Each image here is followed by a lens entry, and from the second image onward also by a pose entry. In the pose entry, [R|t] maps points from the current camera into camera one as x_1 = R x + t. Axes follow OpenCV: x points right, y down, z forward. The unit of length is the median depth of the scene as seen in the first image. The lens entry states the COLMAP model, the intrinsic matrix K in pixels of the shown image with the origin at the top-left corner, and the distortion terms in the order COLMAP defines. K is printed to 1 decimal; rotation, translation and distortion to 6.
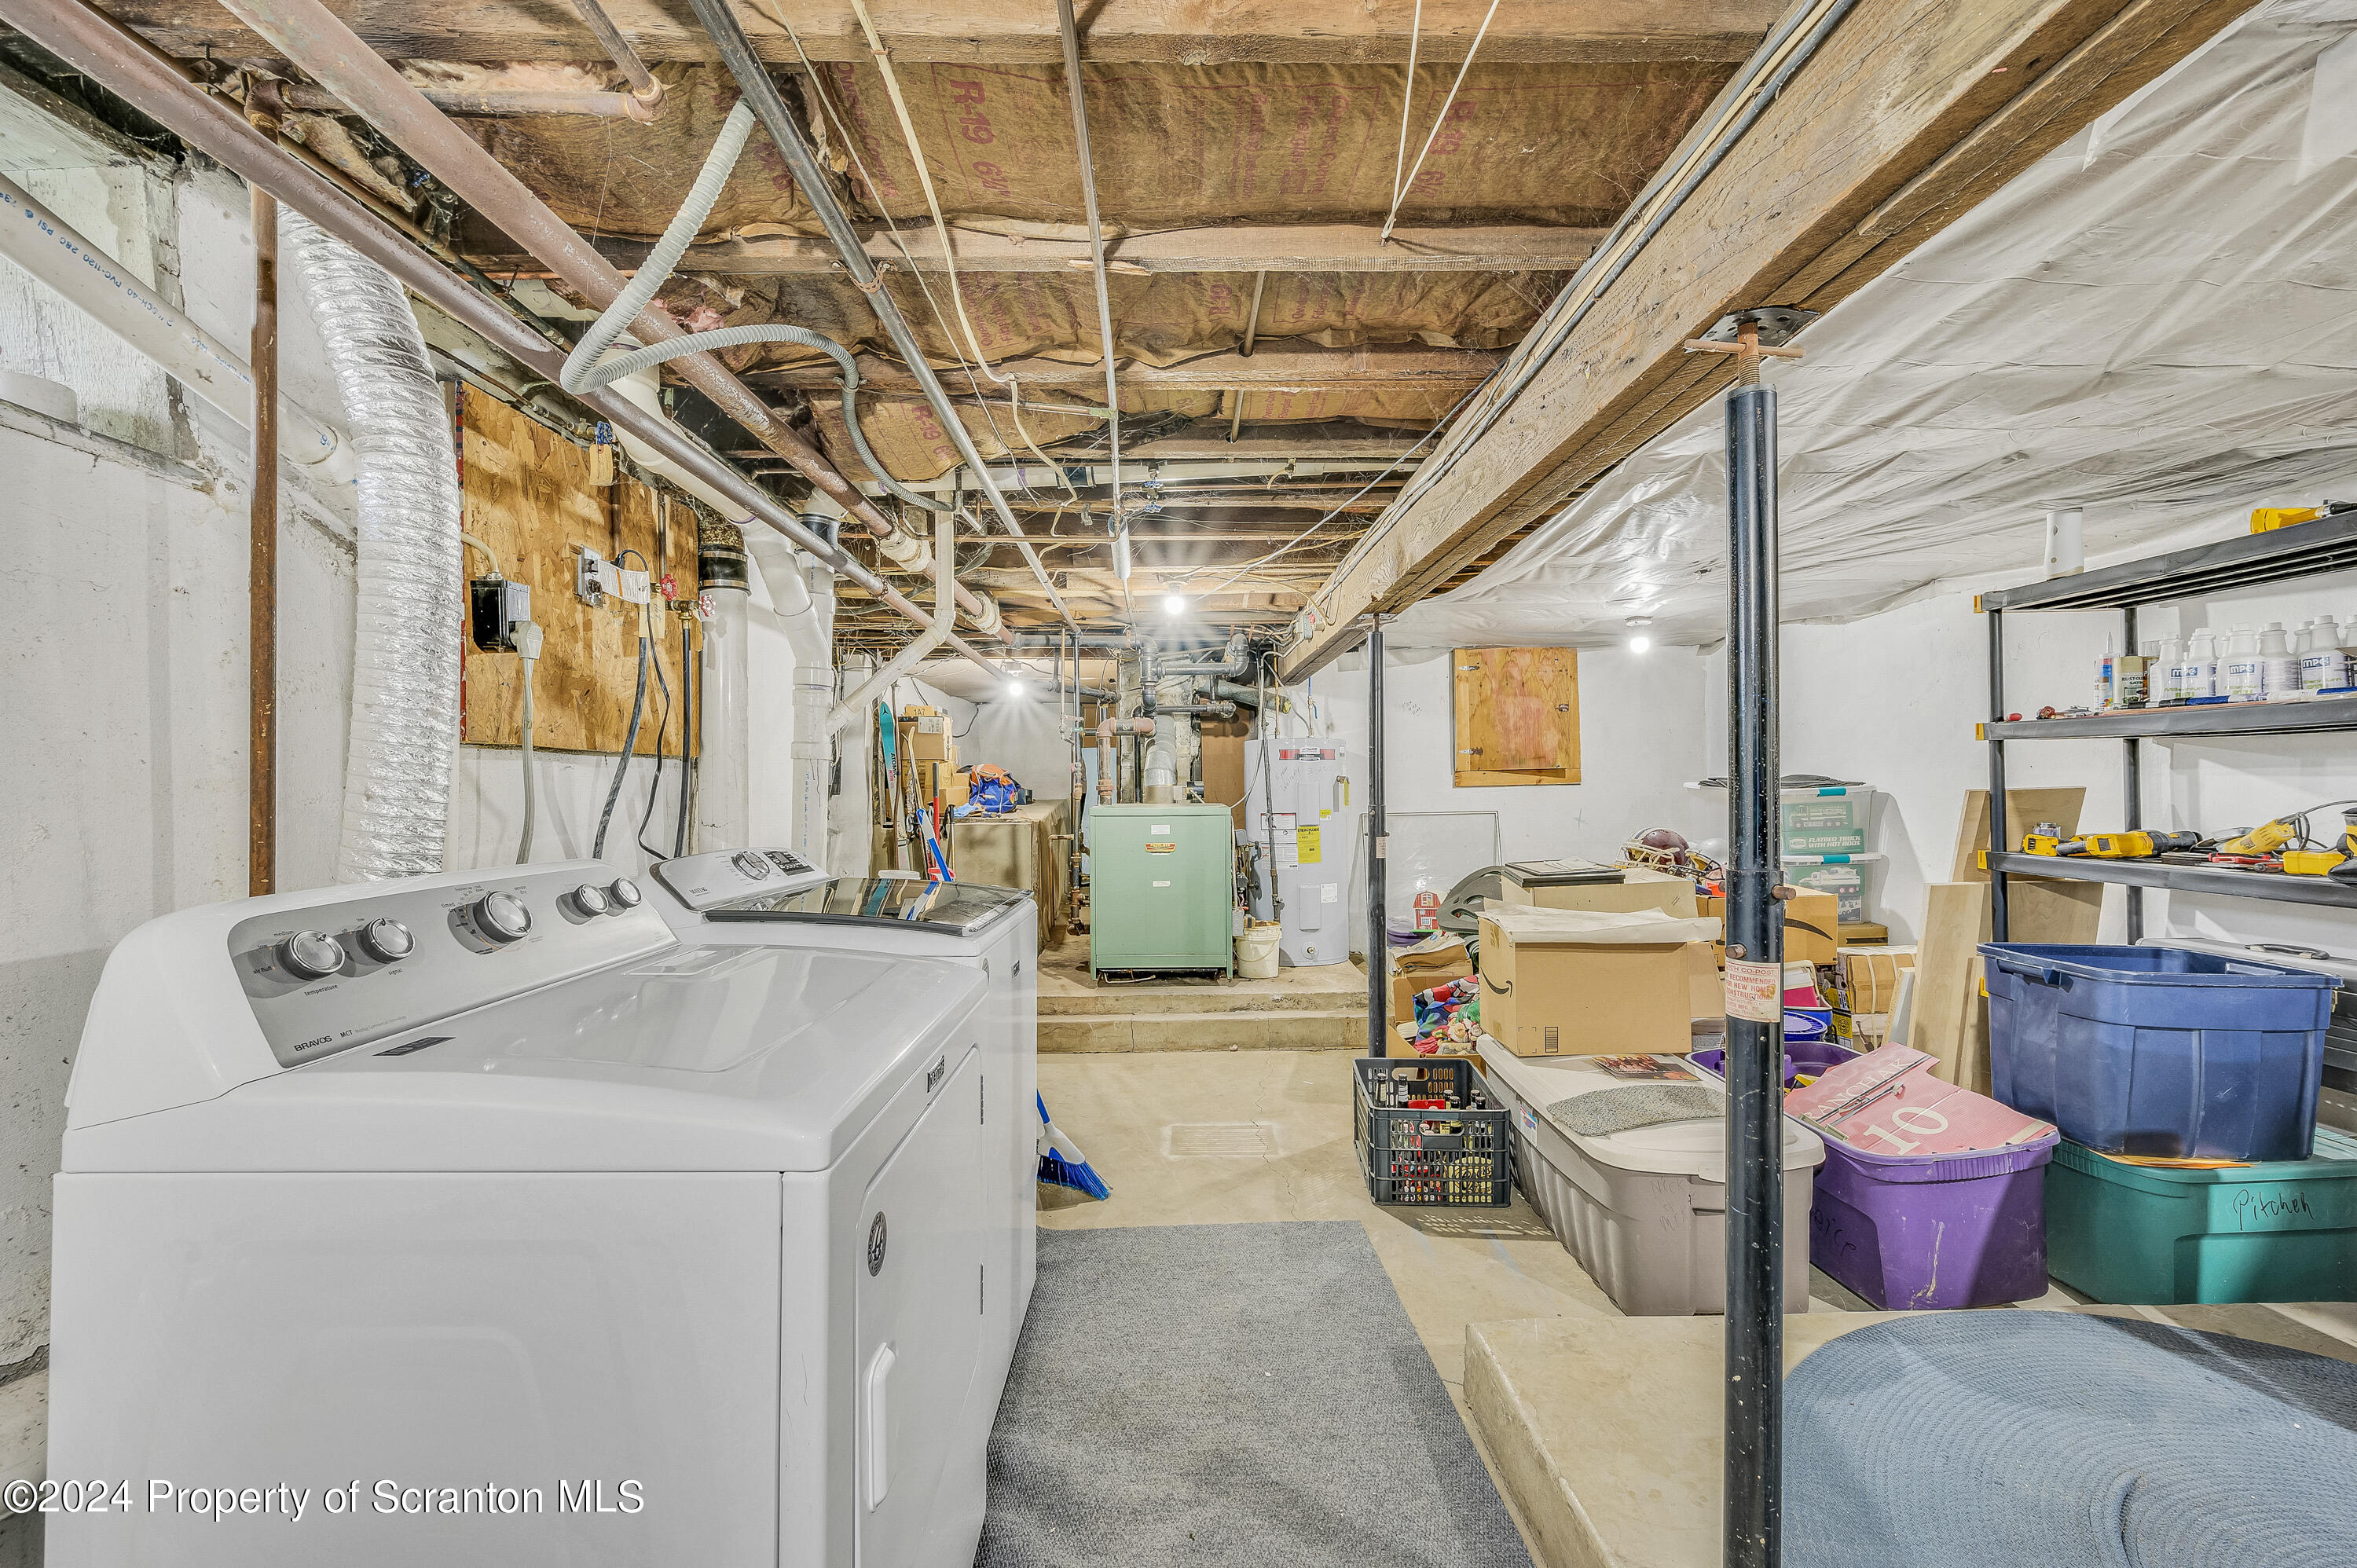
lens RADIAL K [[948.6, 0, 1168.8], [0, 948.6, 780.8], [0, 0, 1]] dist [0.001882, -0.000265]
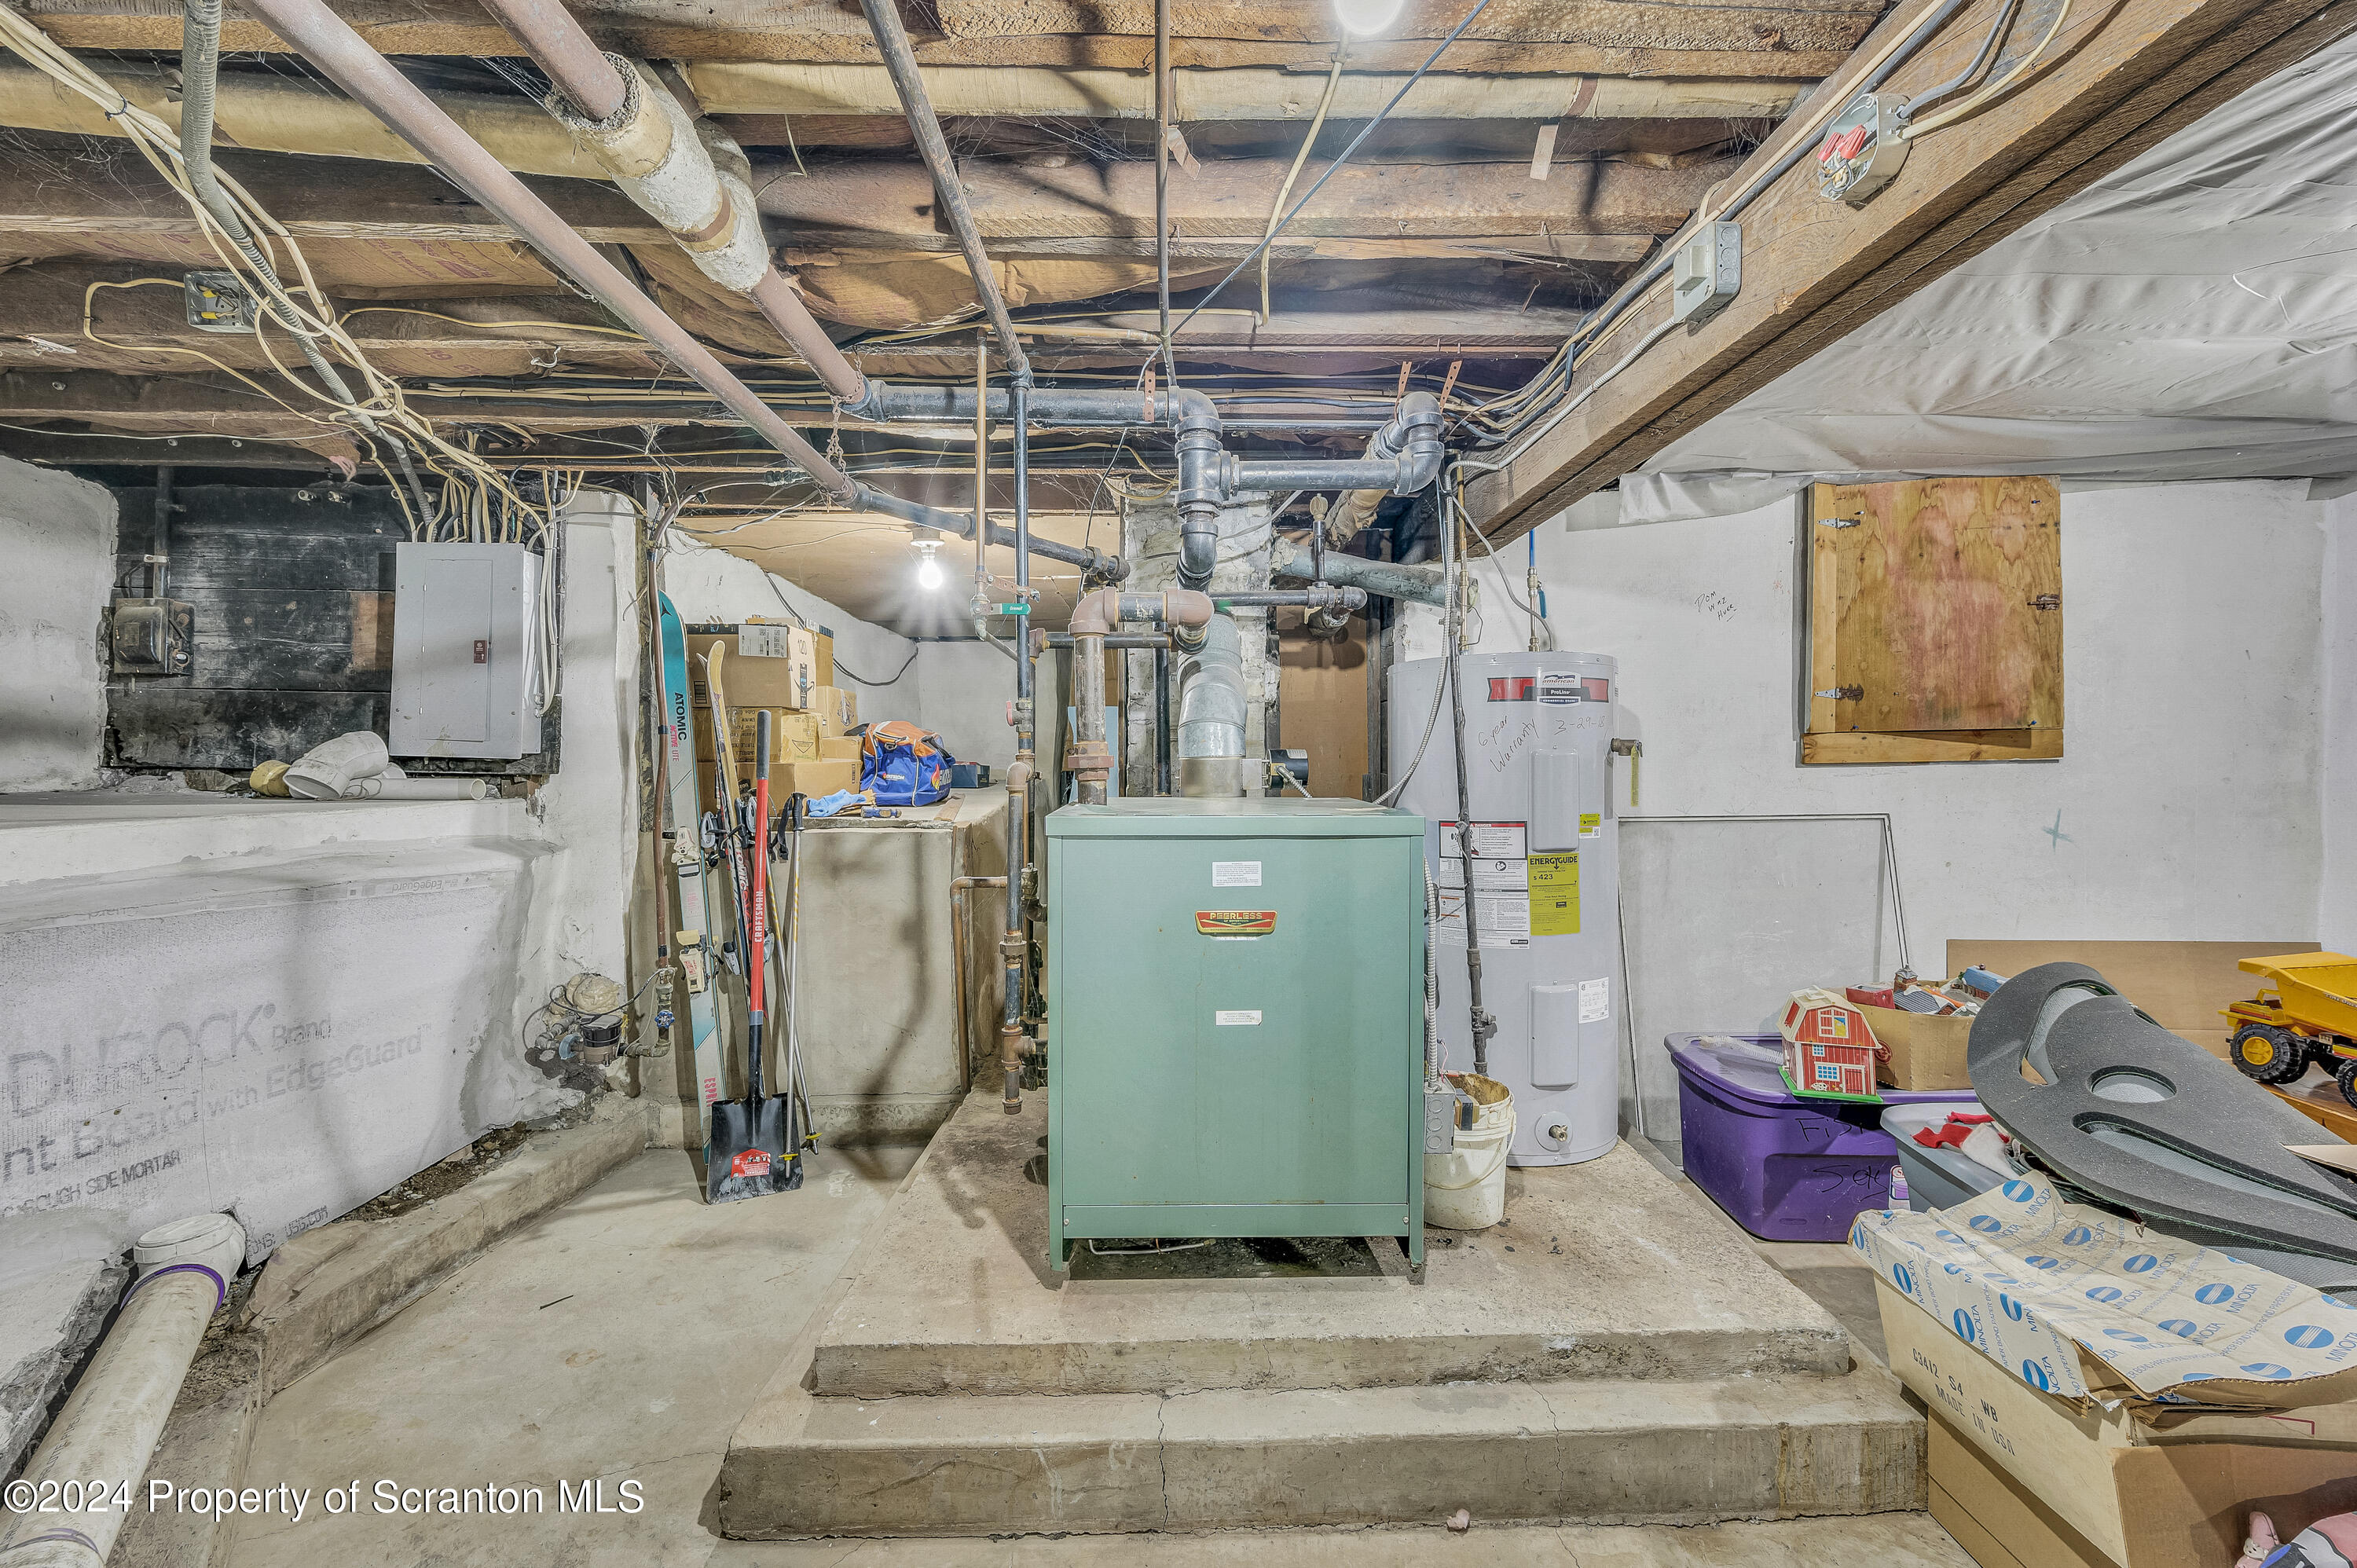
lens RADIAL K [[948.6, 0, 1190.4], [0, 948.6, 780.8], [0, 0, 1]] dist [0.001882, -0.000265]
pose [[0.999765, 0.005074, 0.021074, -0.028693], [-0.005596, 0.999677, 0.024787, 0.004448], [-0.020941, -0.024899, 0.999471, 0.515069]]
